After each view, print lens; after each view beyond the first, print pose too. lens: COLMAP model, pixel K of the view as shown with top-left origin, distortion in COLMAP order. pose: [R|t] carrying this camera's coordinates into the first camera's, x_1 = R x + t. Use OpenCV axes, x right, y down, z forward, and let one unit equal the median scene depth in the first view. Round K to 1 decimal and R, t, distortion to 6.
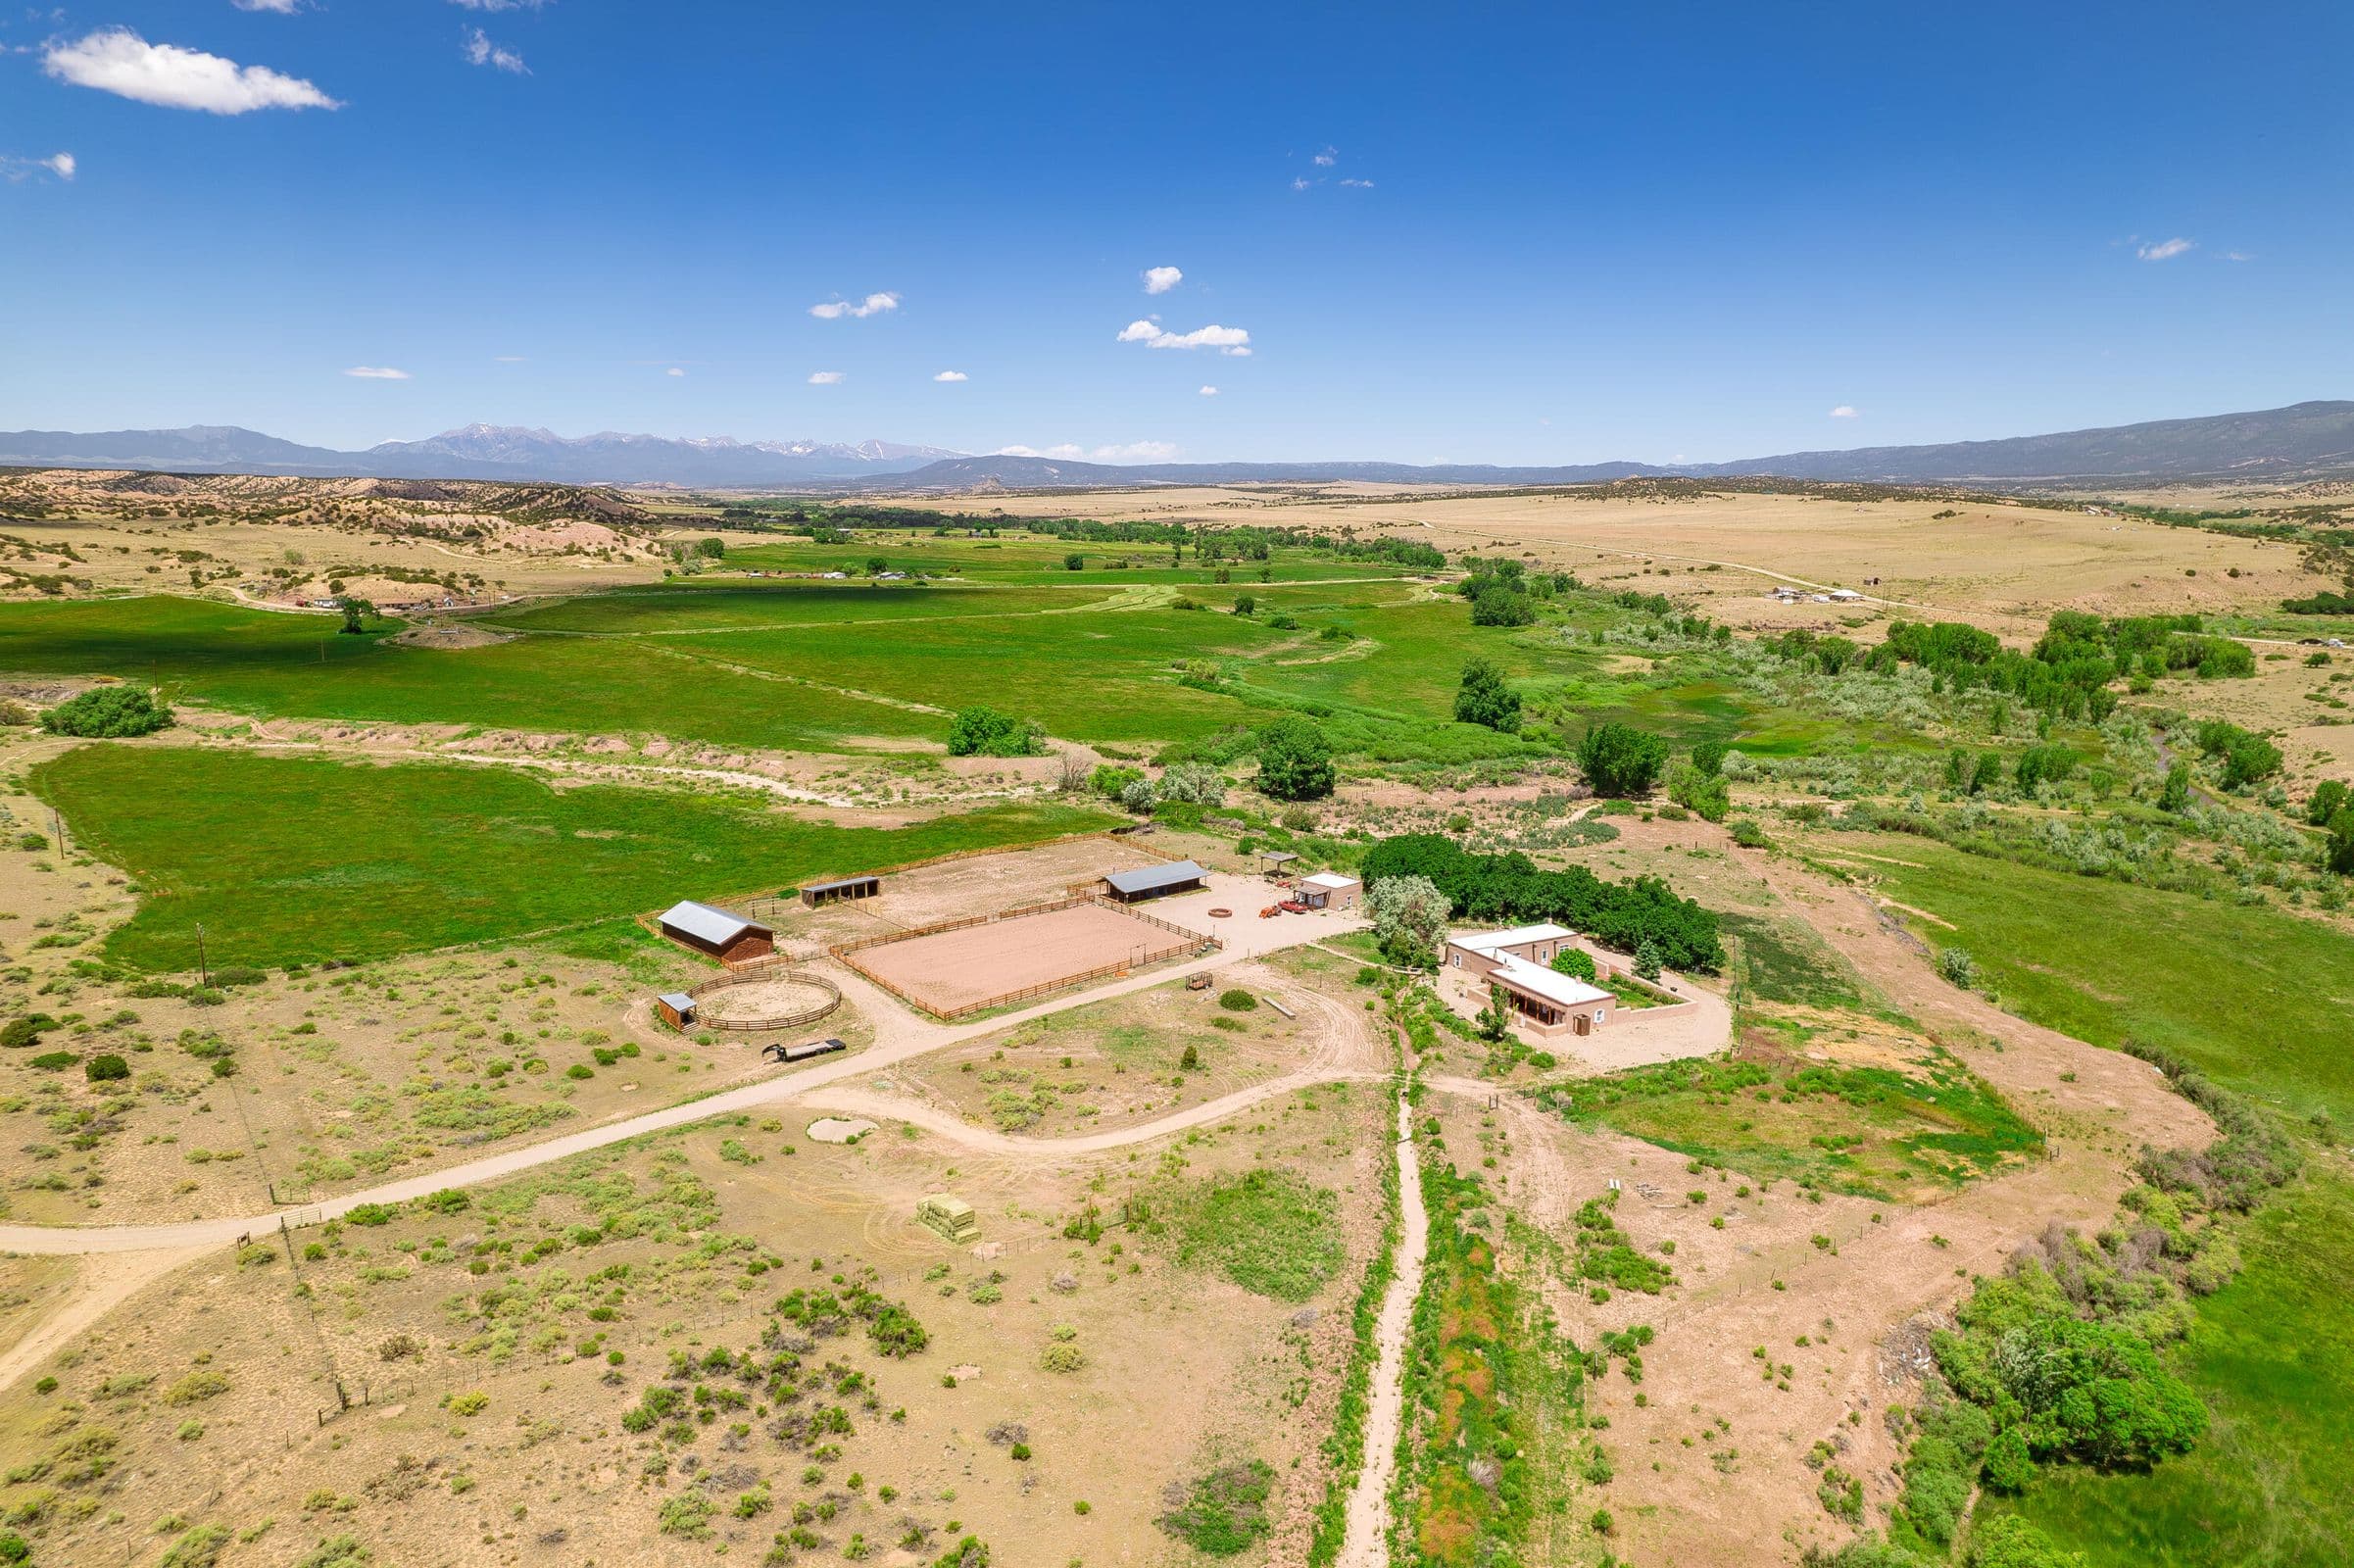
lens RADIAL K [[1444.7, 0, 1177.0], [0, 1444.7, 784.0], [0, 0, 1]] dist [-0.048186, 0.000147]
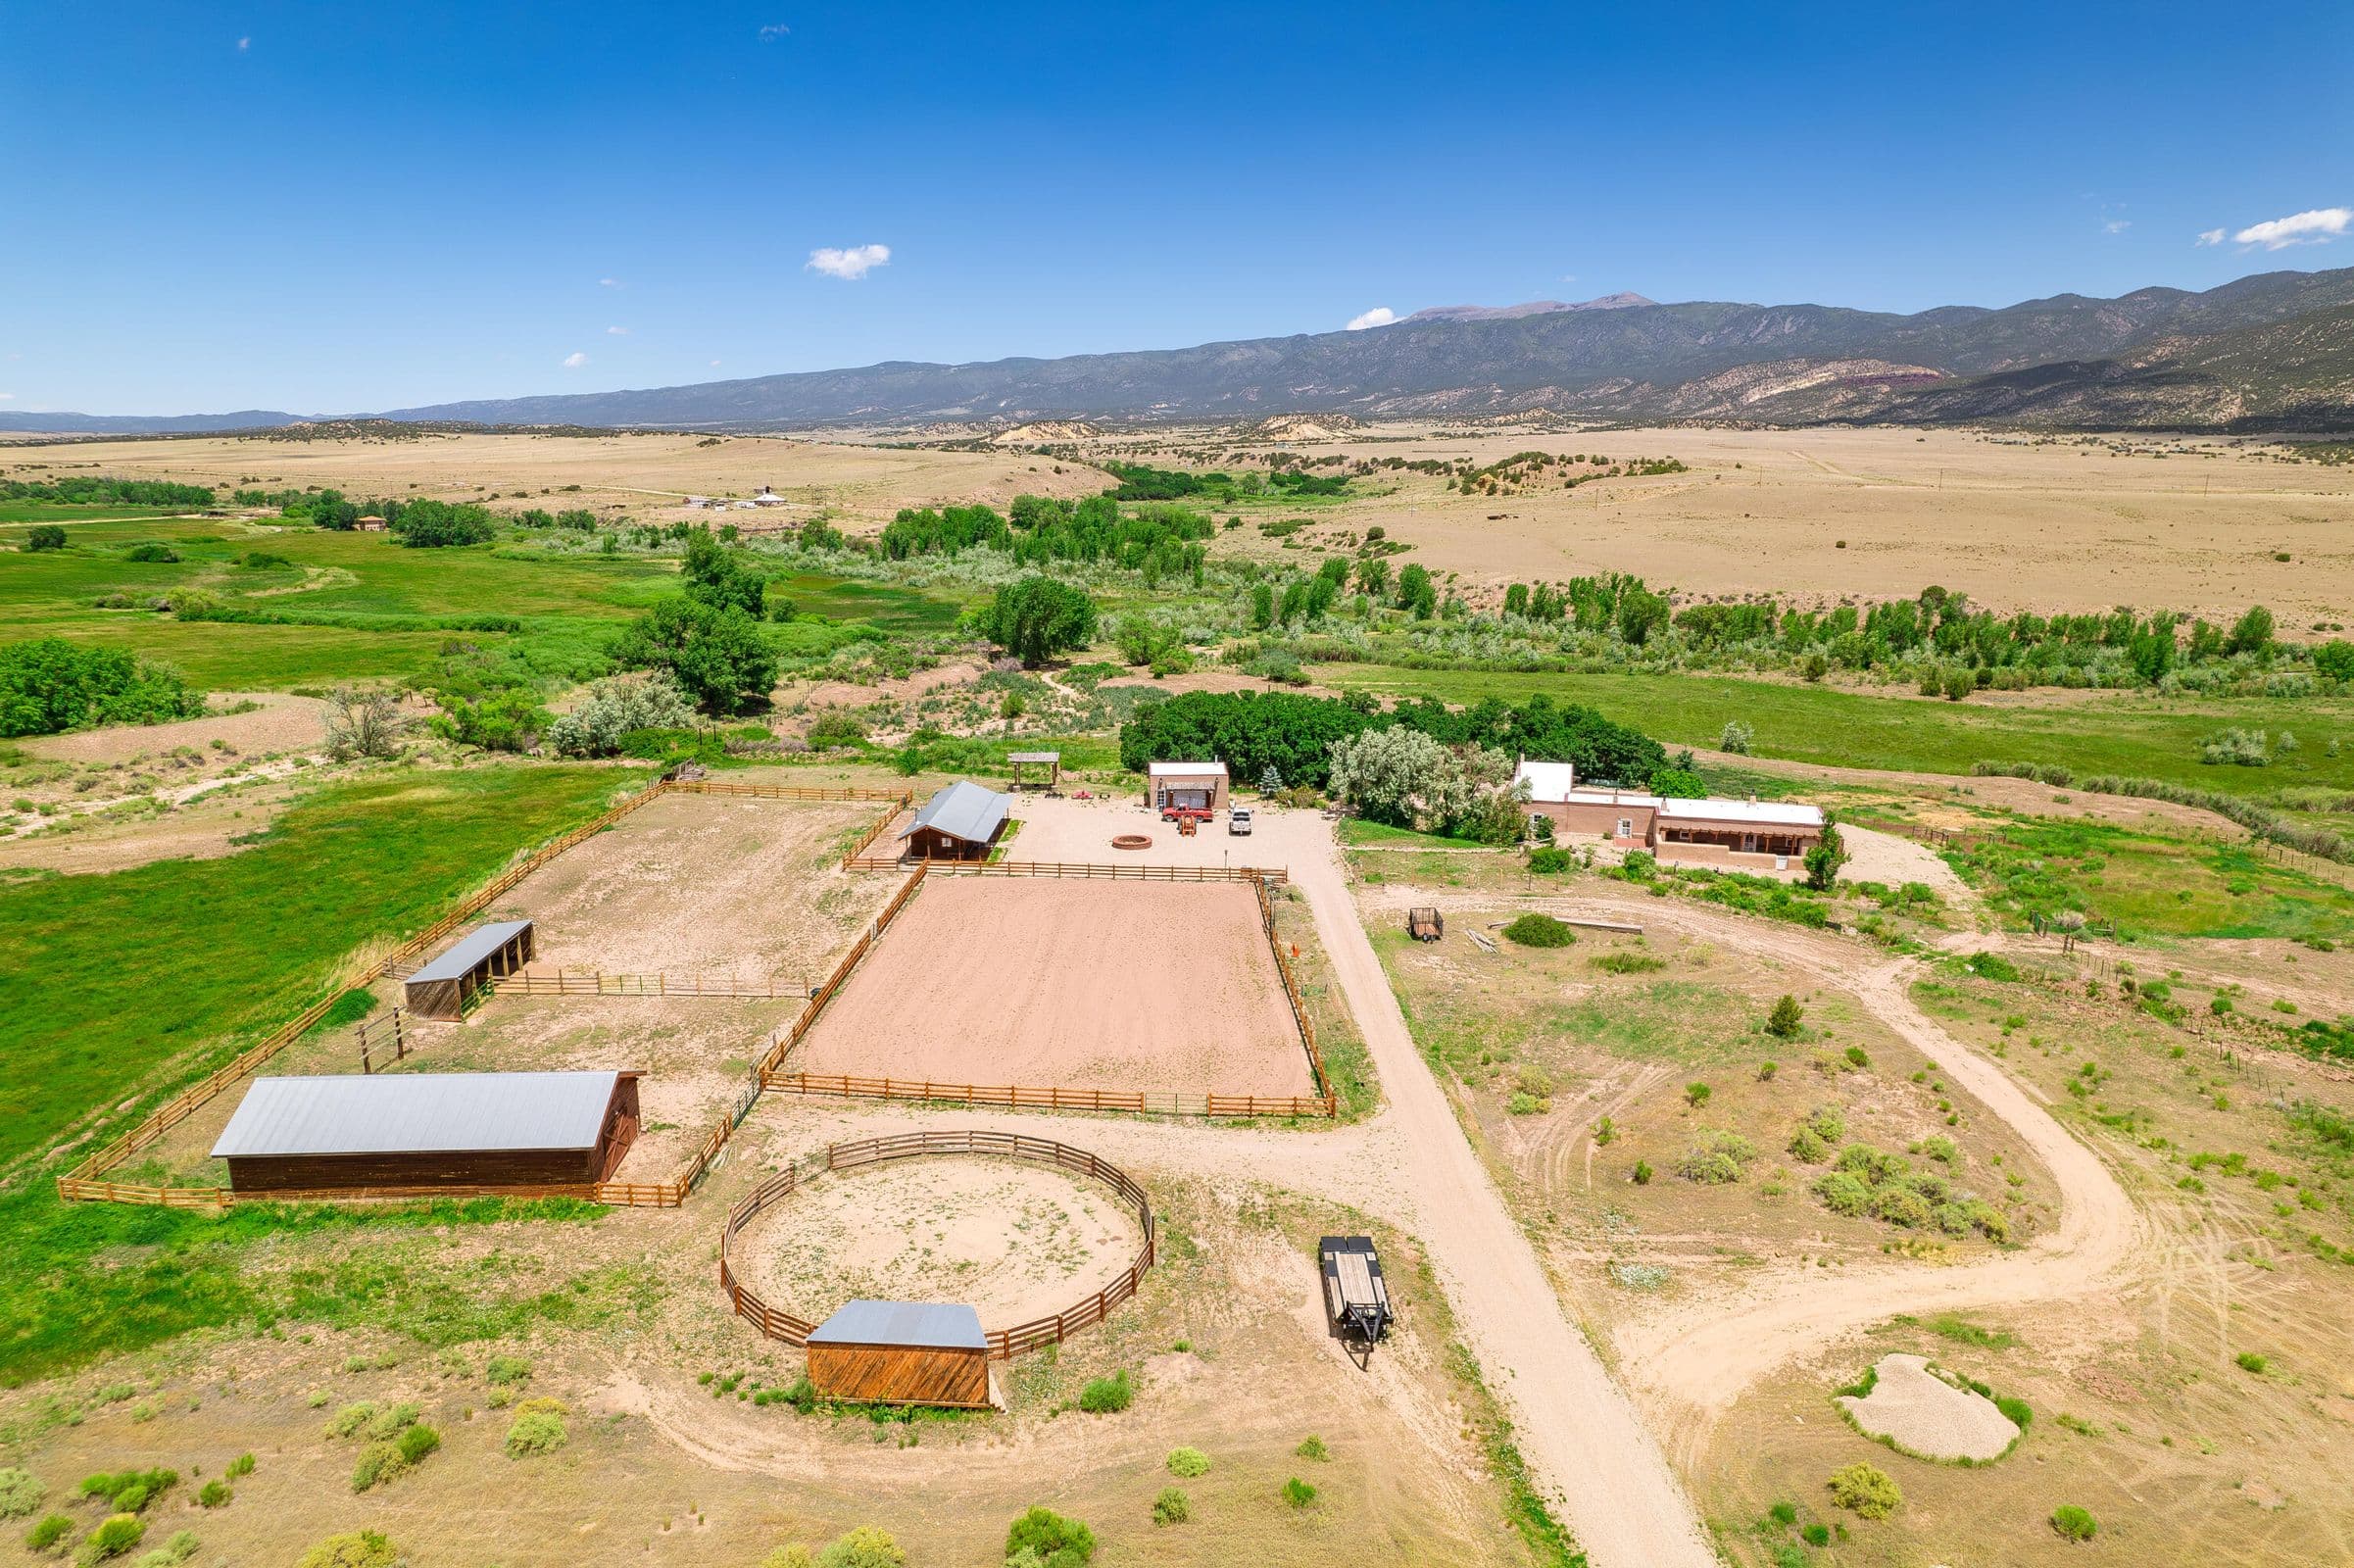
lens RADIAL K [[1444.7, 0, 1177.0], [0, 1444.7, 784.0], [0, 0, 1]] dist [-0.048186, 0.000147]
pose [[0.685312, -0.165048, 0.709300, -0.505510], [0.134589, 0.985906, 0.099374, 0.006470], [-0.715704, 0.027362, 0.697867, 0.713833]]
